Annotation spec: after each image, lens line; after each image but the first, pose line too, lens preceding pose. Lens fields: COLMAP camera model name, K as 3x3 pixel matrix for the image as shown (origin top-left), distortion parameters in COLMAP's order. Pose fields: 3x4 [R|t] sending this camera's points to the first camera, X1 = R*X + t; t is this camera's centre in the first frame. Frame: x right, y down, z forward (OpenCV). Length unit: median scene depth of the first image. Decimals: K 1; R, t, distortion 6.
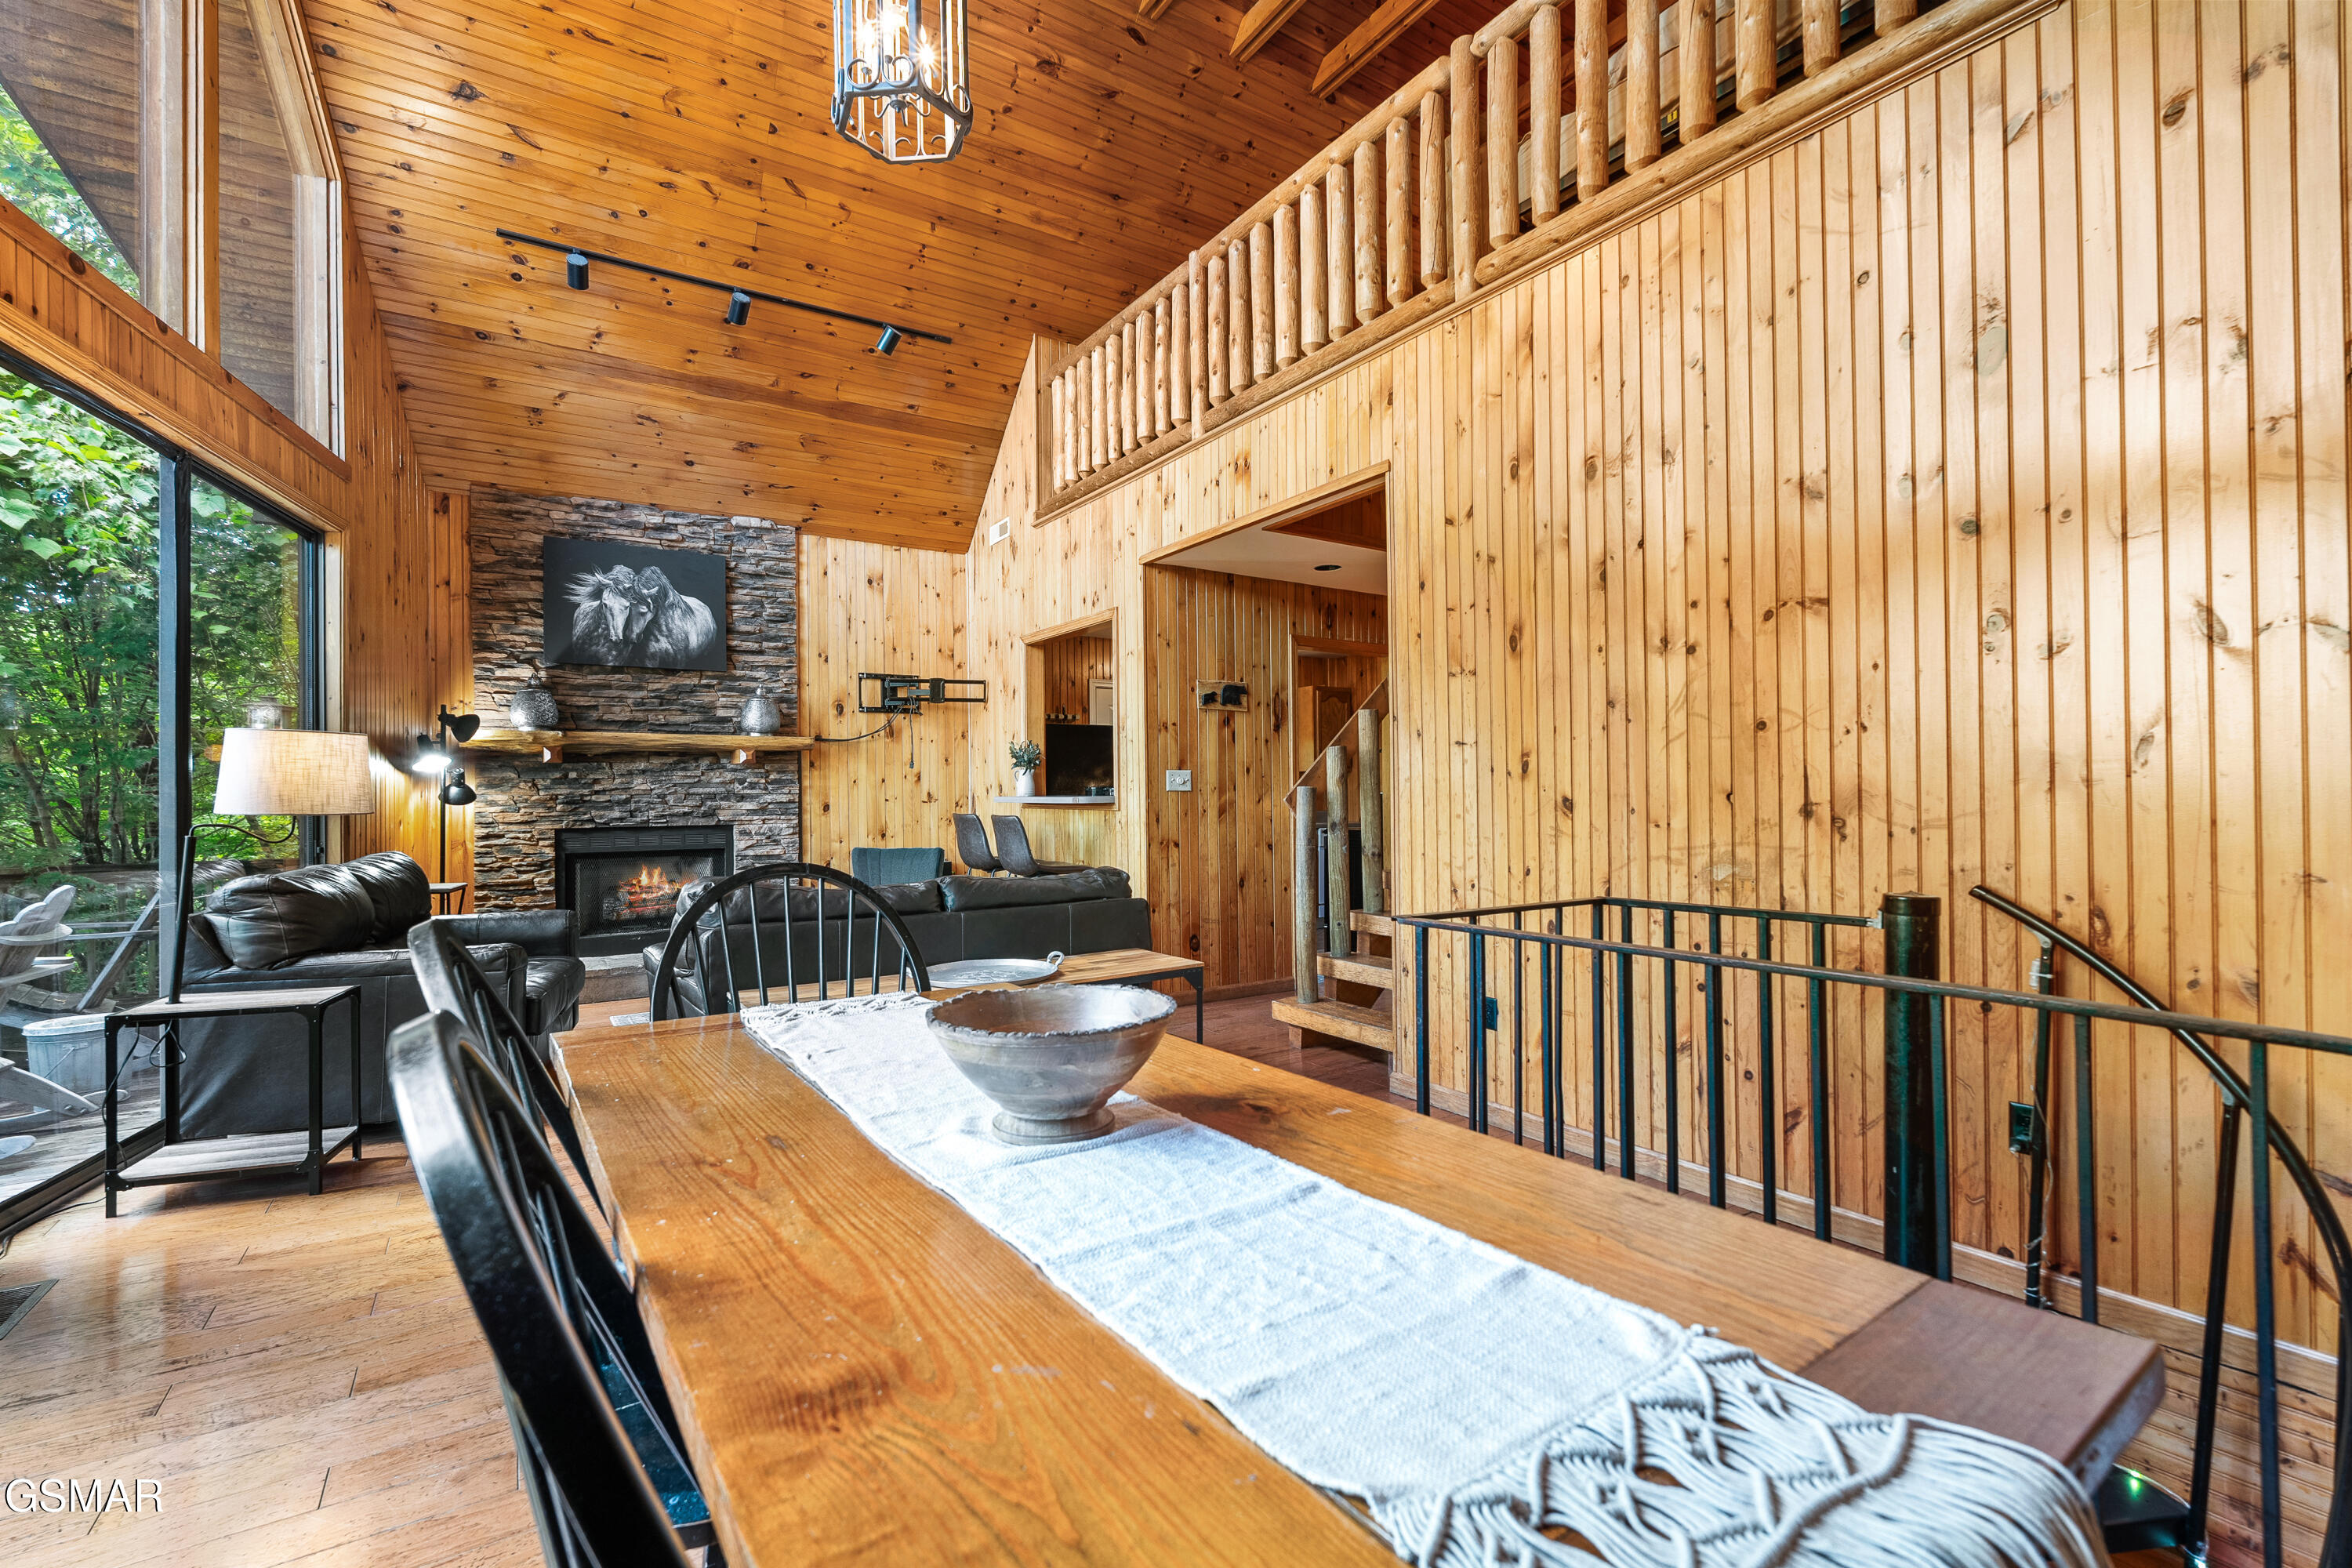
lens RADIAL K [[1029.1, 0, 1170.2], [0, 1029.1, 784.1], [0, 0, 1]] dist [-0.006357, 0.001318]
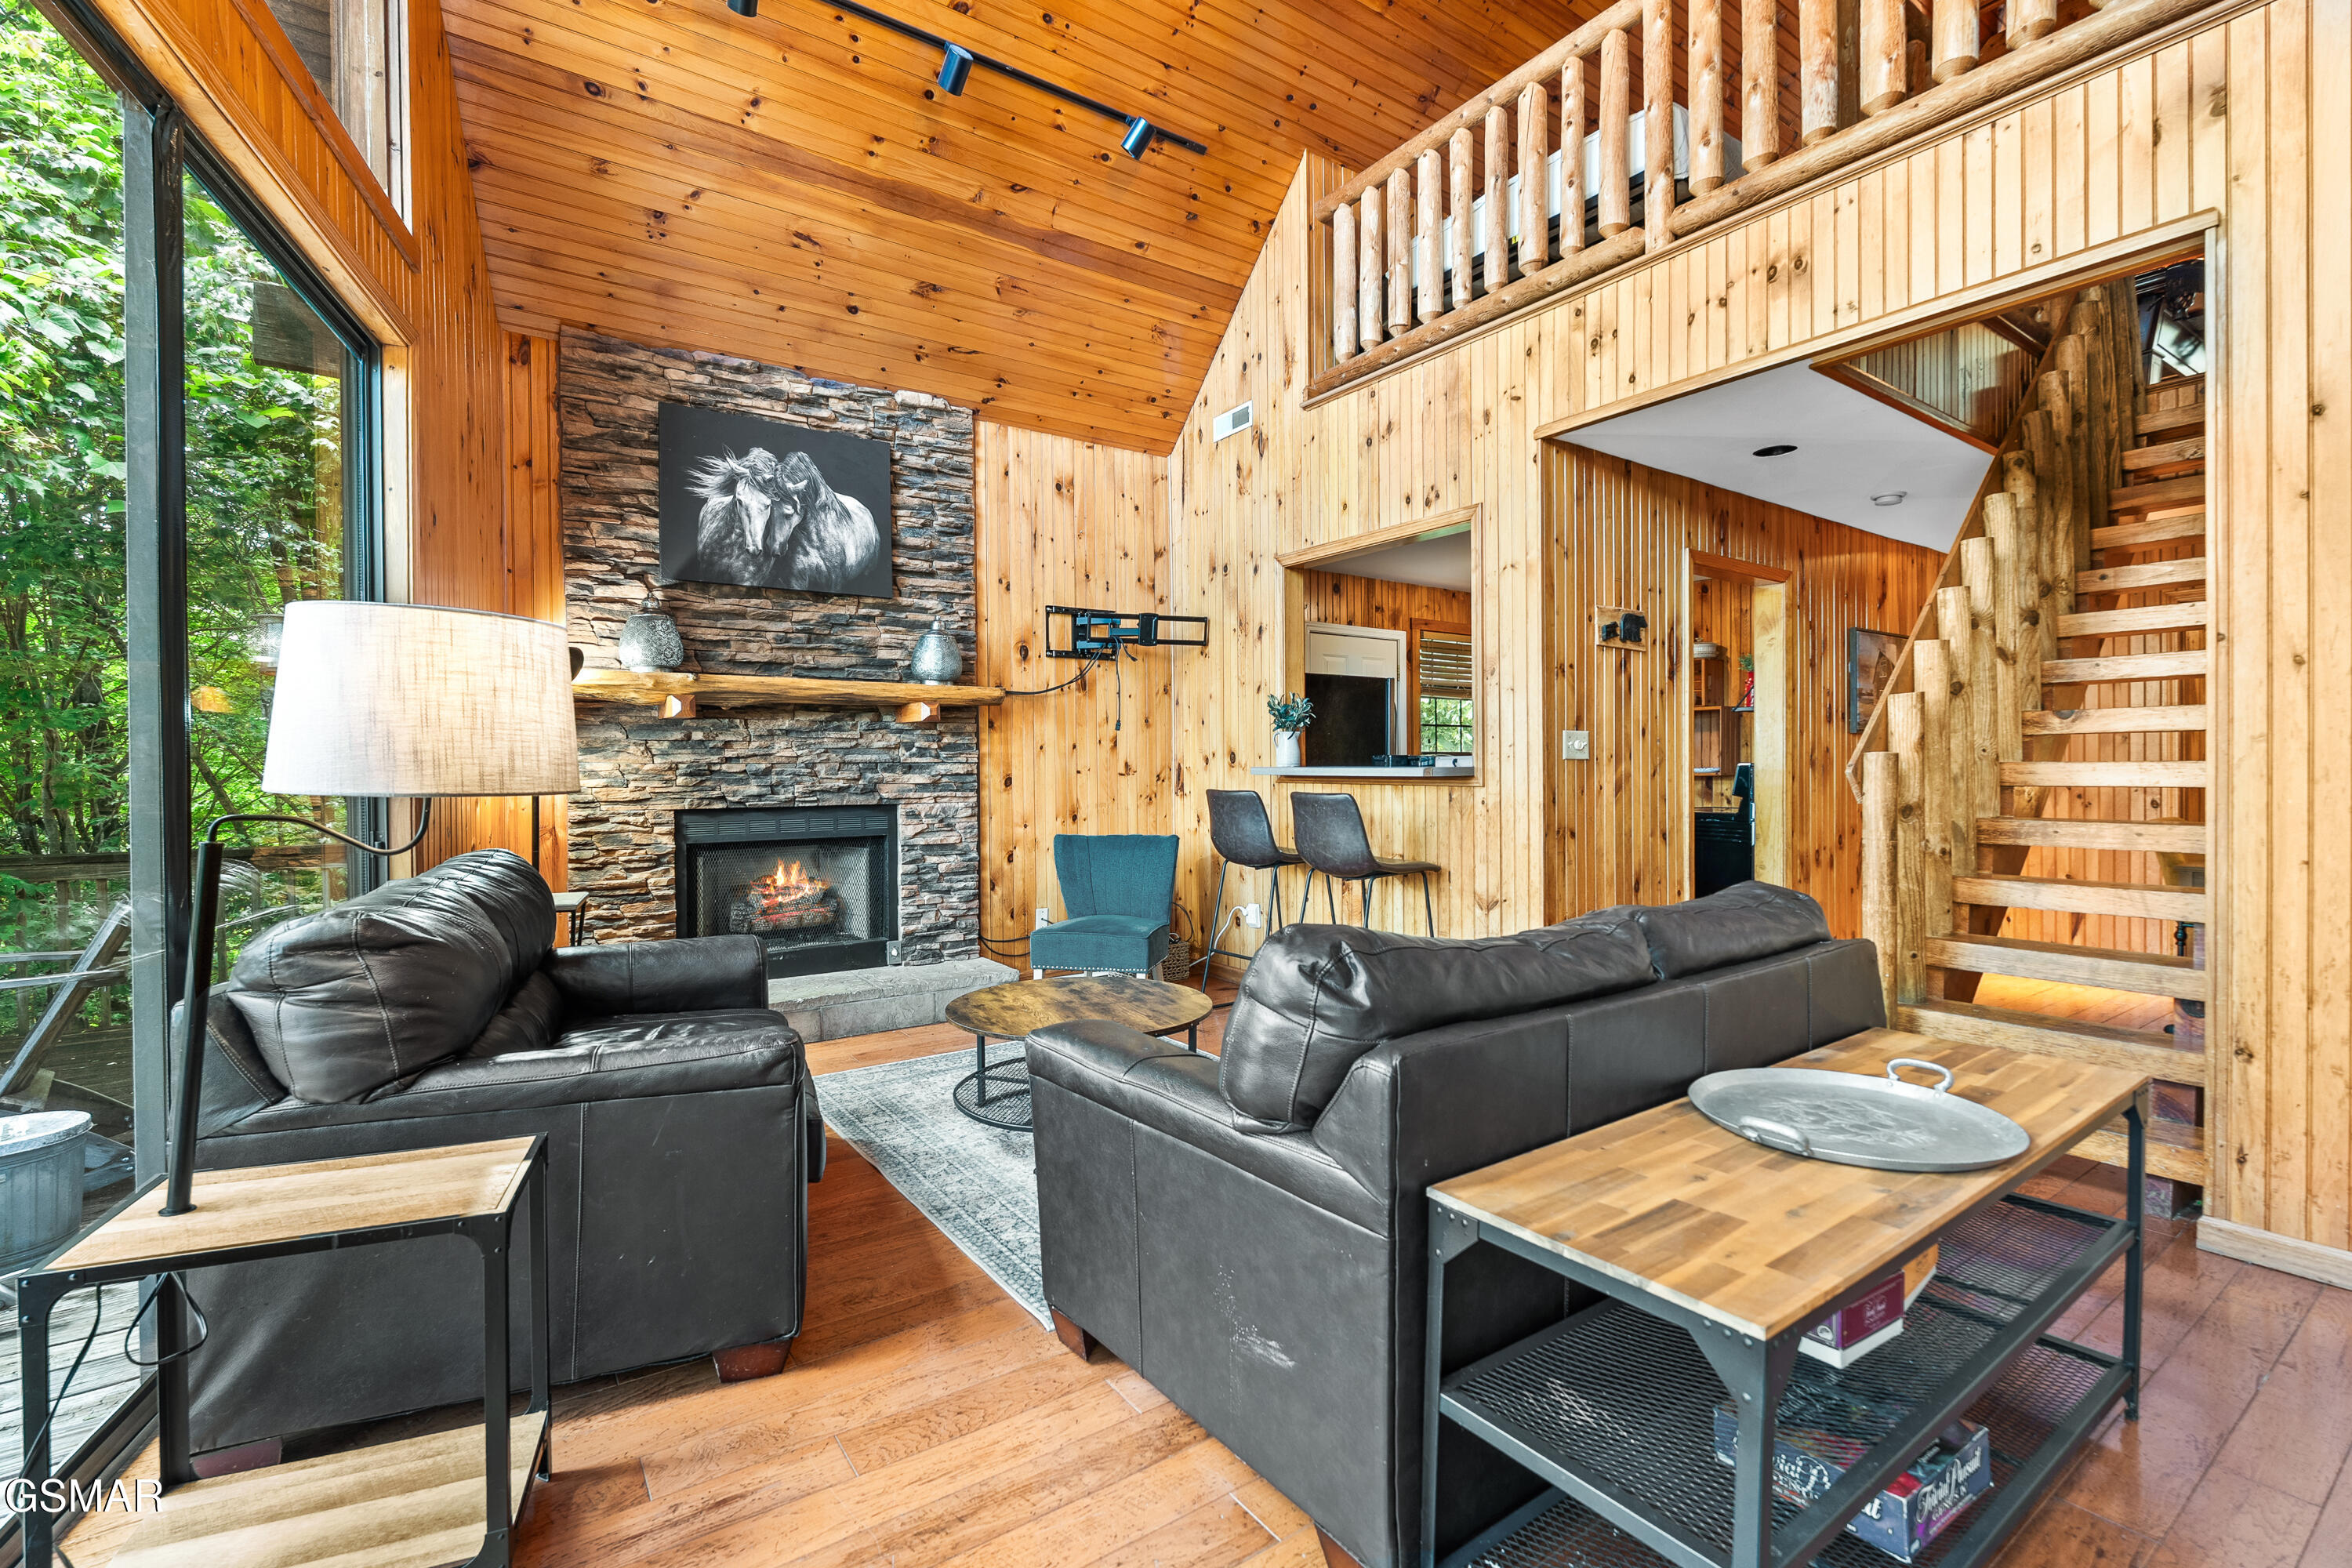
lens RADIAL K [[1029.1, 0, 1164.0], [0, 1029.1, 774.1], [0, 0, 1]] dist [-0.006357, 0.001318]
pose [[0.999701, 0.002649, 0.024291, -0.276190], [-0.003021, 0.999879, 0.015272, 0.006298], [-0.024247, -0.015341, 0.999588, 0.271930]]
